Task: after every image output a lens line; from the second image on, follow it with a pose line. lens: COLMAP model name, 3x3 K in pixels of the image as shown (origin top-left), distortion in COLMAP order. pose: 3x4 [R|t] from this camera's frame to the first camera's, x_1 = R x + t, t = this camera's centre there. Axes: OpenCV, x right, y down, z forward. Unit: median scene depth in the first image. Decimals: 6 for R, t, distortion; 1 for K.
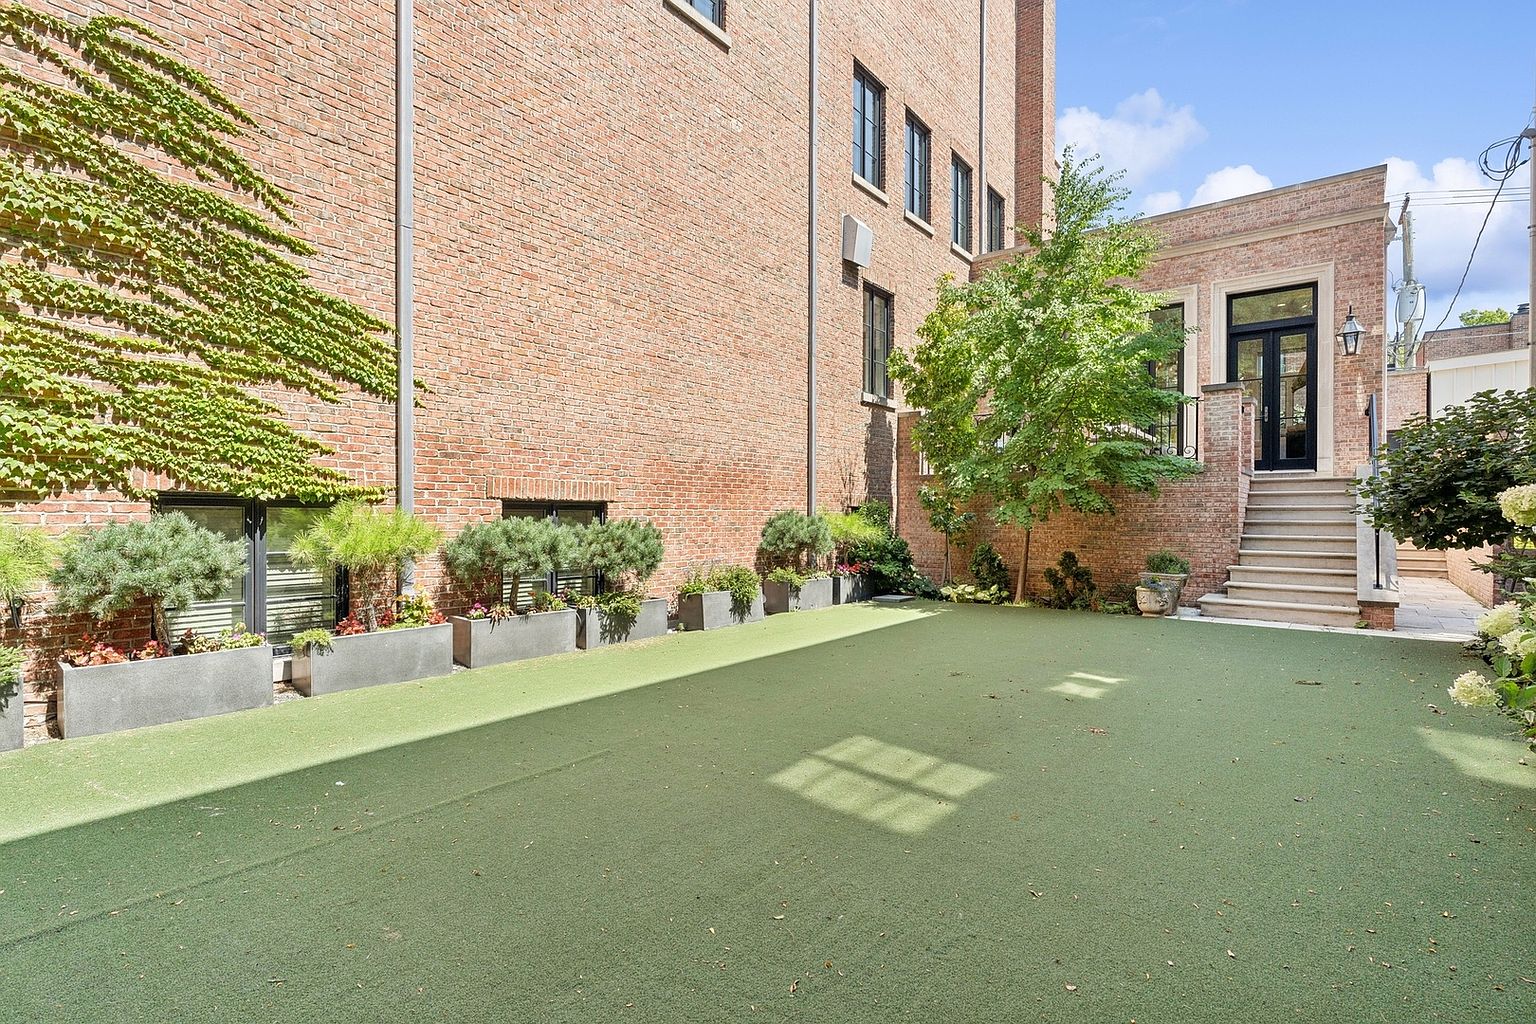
lens RADIAL K [[693.9, 0, 774.6], [0, 693.9, 520.3], [0, 0, 1]] dist [-0.007362, 0.002329]
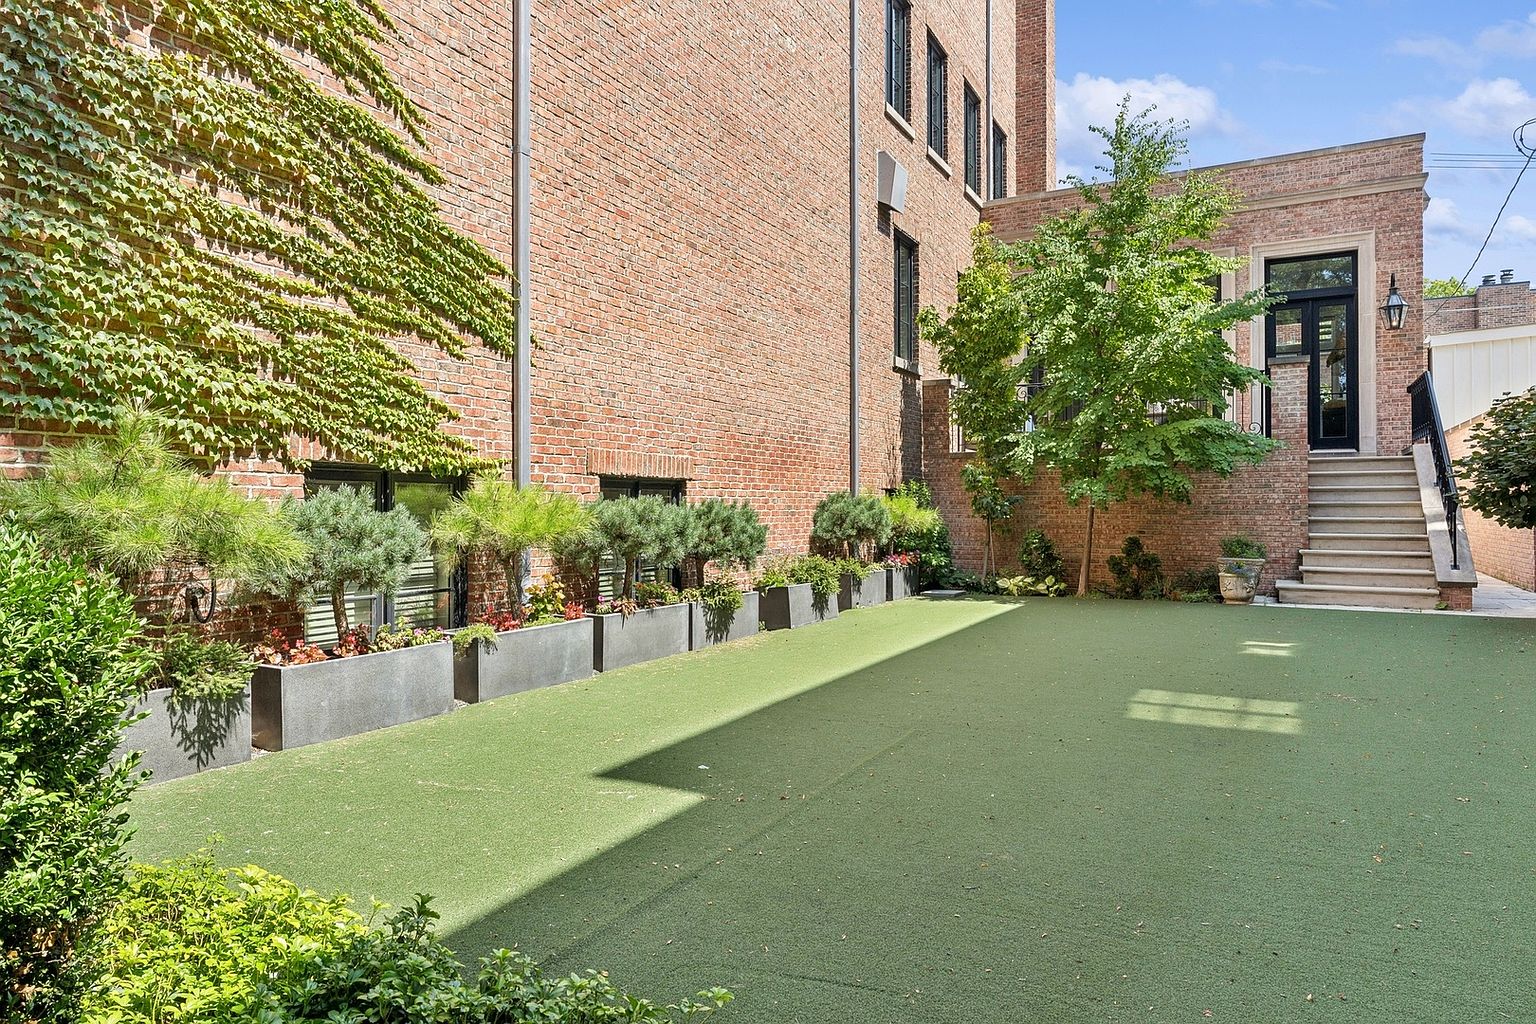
lens RADIAL K [[889.2, 0, 764.4], [0, 889.2, 503.3], [0, 0, 1]] dist [-0.003796, 0.000825]
pose [[0.986607, -0.003273, 0.163085, -0.318234], [0.005102, 0.999929, -0.010800, 0.014153], [-0.163038, 0.011487, 0.986553, -0.092121]]
